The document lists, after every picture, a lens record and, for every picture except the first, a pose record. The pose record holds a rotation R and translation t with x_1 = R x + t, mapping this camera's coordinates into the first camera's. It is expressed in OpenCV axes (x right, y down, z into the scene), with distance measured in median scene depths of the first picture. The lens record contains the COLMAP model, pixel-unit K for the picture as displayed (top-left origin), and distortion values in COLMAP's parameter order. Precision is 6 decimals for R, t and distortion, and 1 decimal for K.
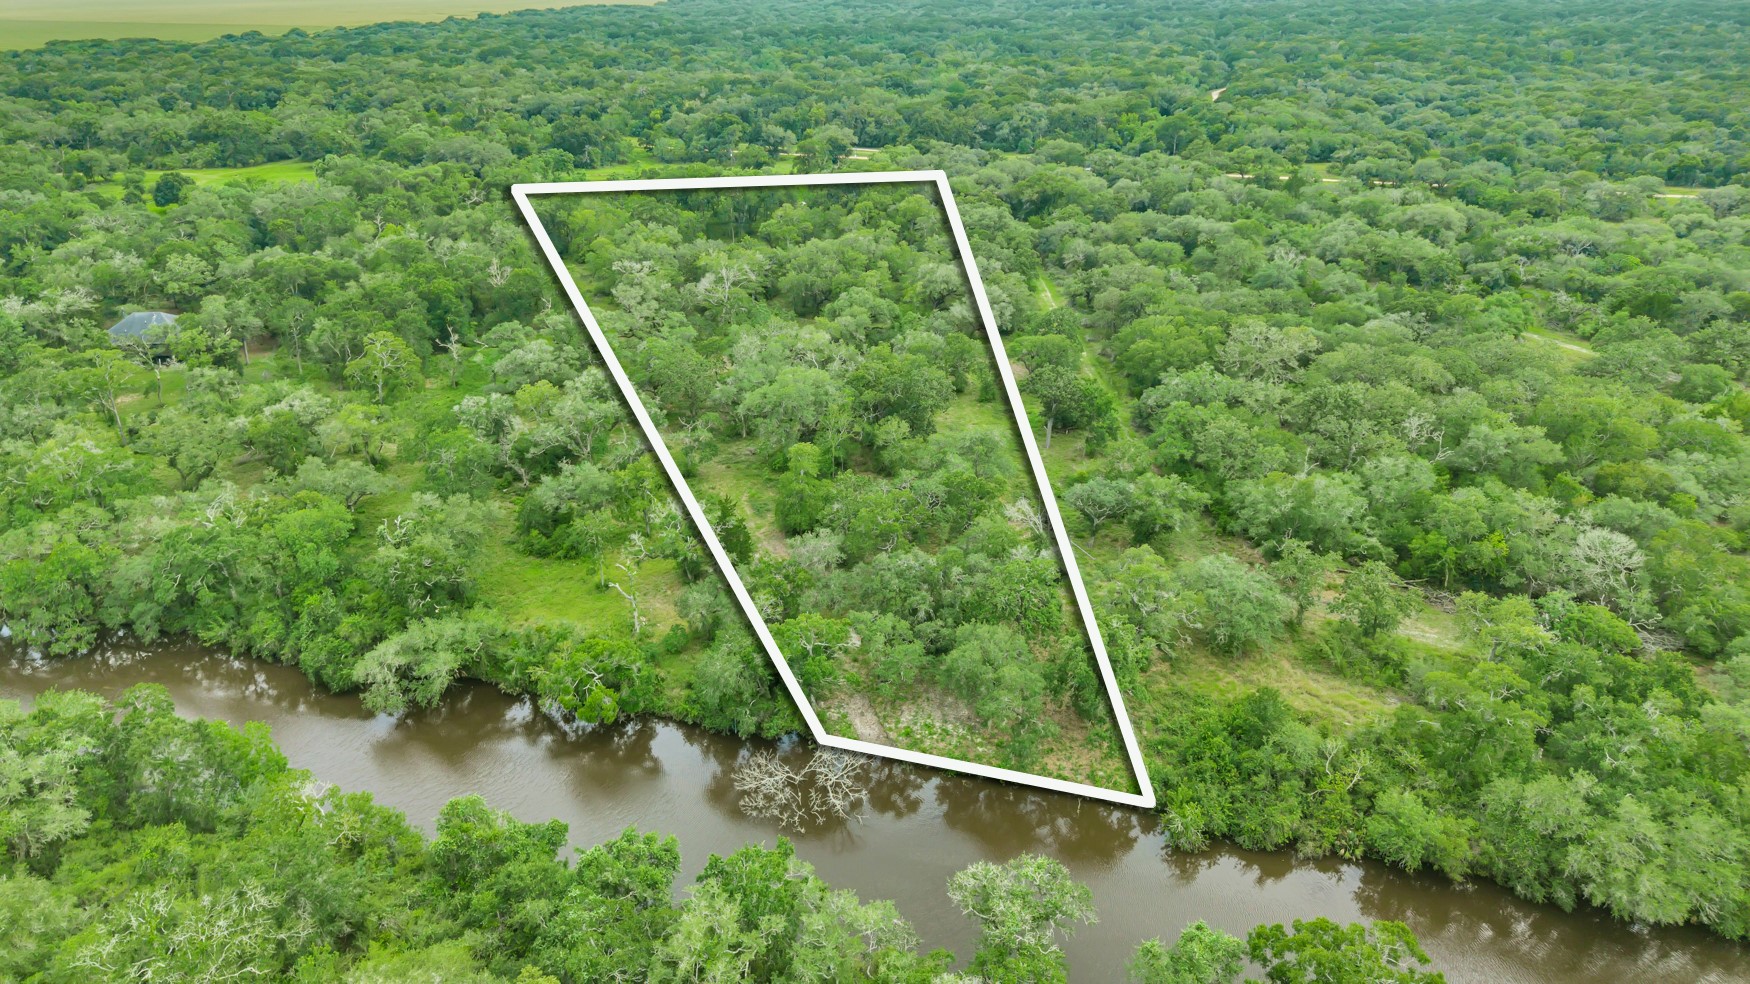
lens RADIAL K [[1169.3, 0, 877.2], [0, 1169.3, 495.2], [0, 0, 1]] dist [0.035572, -0.039894]
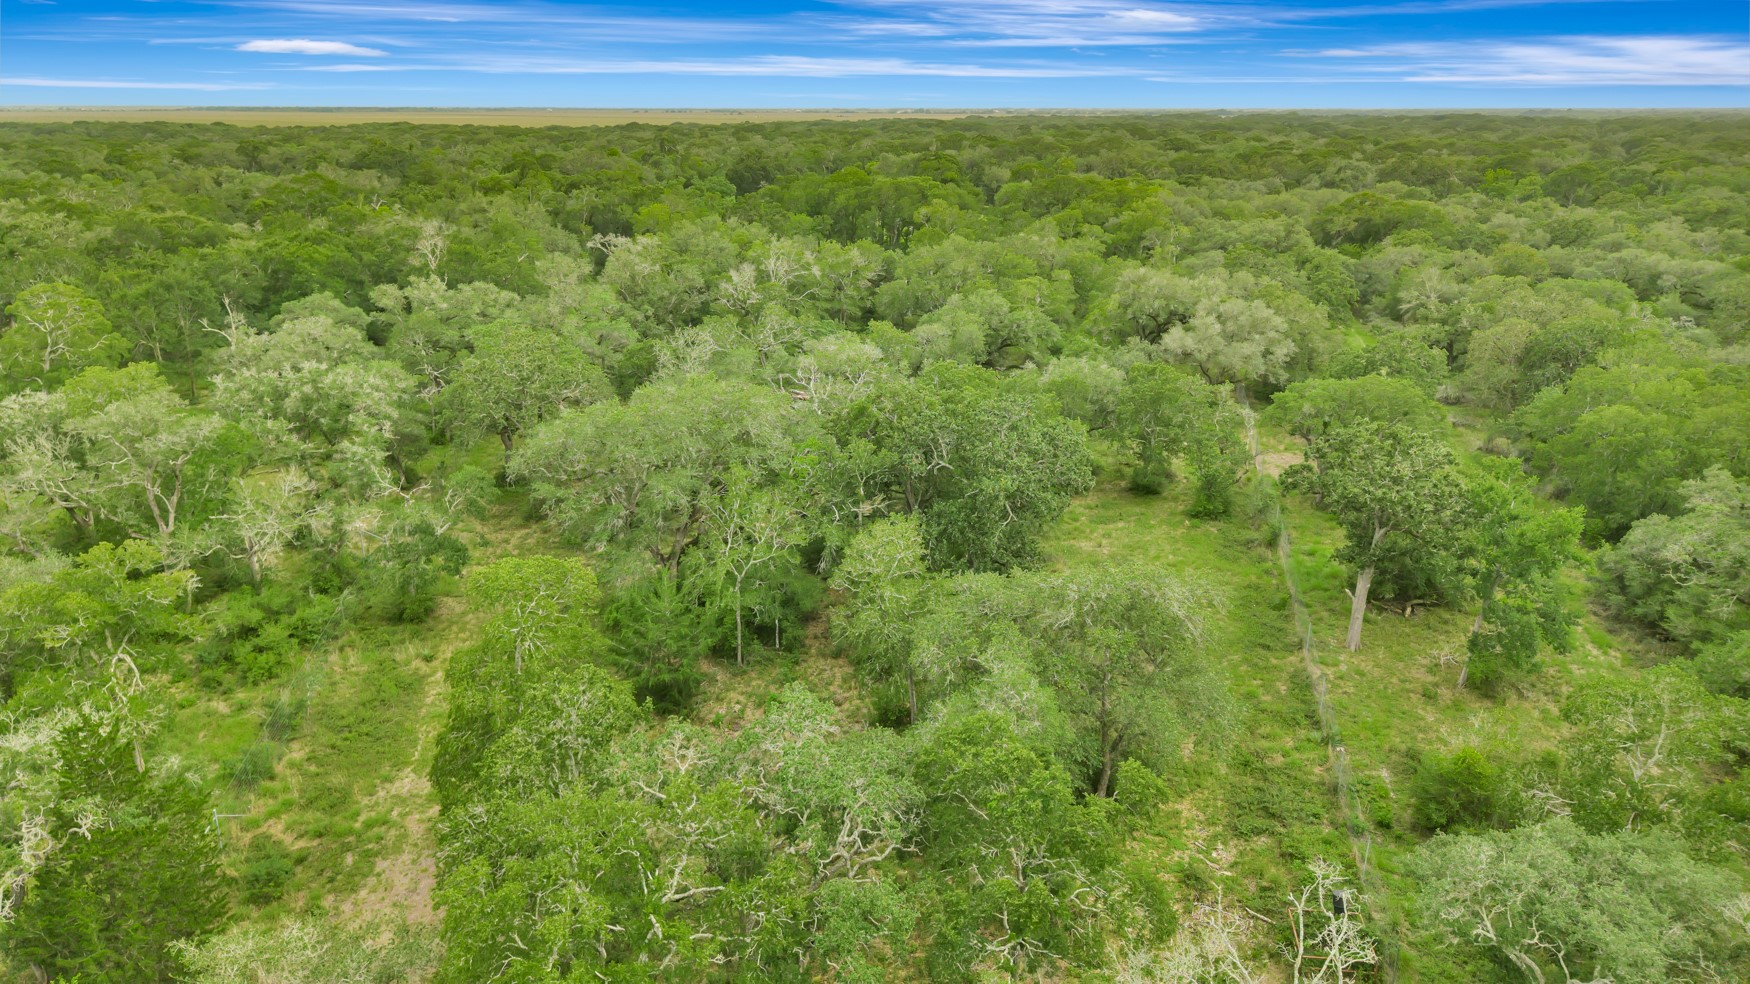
lens RADIAL K [[1169.3, 0, 887.9], [0, 1169.3, 486.5], [0, 0, 1]] dist [0.035572, -0.039894]
pose [[0.969508, 0.085904, -0.229510, 0.103020], [-0.112766, 0.987888, -0.106592, -0.042245], [0.217573, 0.129223, 0.967452, 0.733519]]
